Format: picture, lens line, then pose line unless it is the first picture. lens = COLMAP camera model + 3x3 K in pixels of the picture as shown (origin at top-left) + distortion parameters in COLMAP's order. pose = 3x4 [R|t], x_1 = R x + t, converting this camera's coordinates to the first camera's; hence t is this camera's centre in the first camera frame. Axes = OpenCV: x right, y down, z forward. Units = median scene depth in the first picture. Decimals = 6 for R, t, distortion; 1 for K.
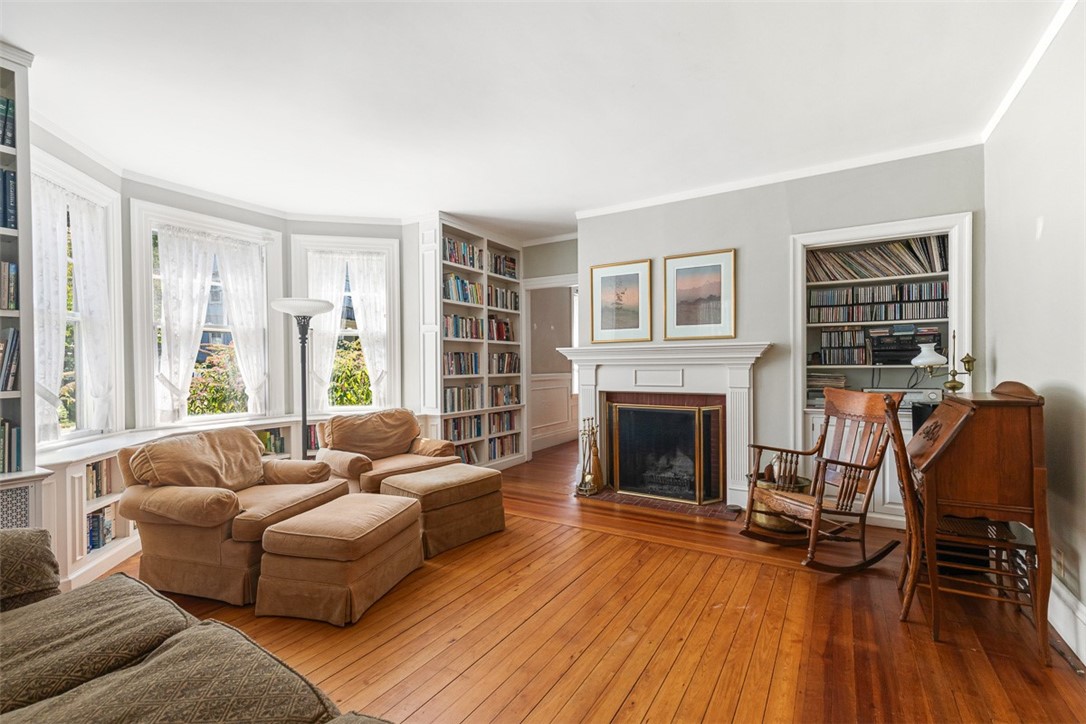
lens RADIAL K [[491.1, 0, 543.8], [0, 491.1, 368.2], [0, 0, 1]] dist [0.016647, -0.000190]
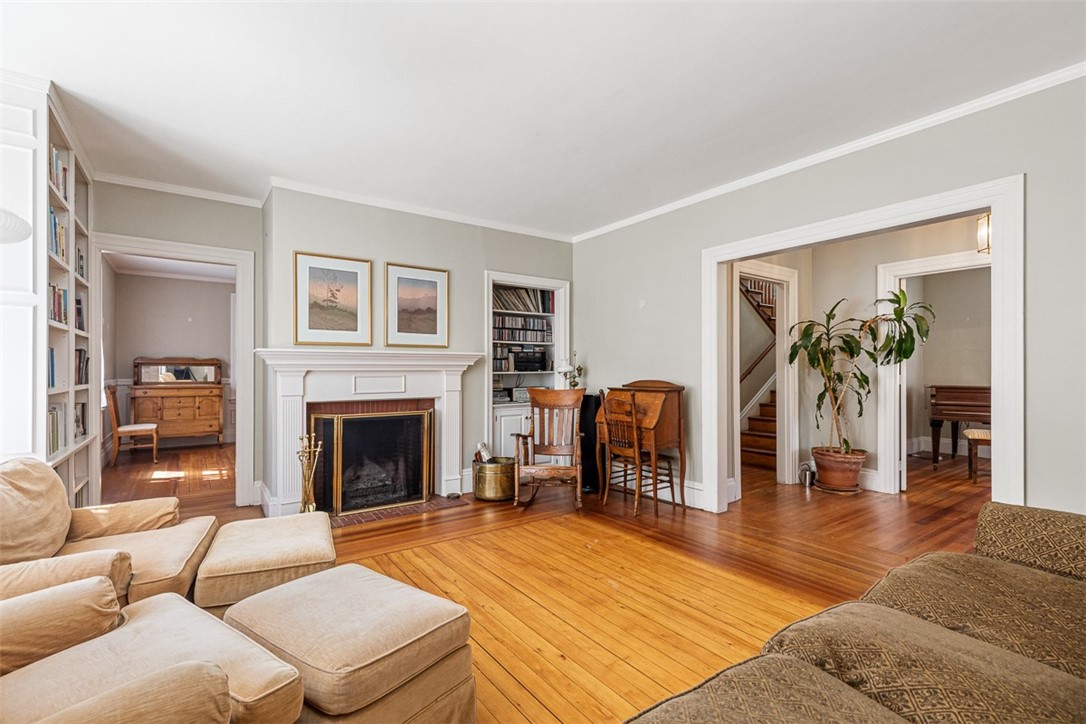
lens RADIAL K [[491.1, 0, 543.8], [0, 491.1, 368.2], [0, 0, 1]] dist [0.016647, -0.000190]
pose [[0.391932, 0.009608, 0.919944, -0.587872], [0.004164, 0.999917, -0.012217, 0.000834], [-0.919985, 0.008619, 0.391859, 0.351508]]
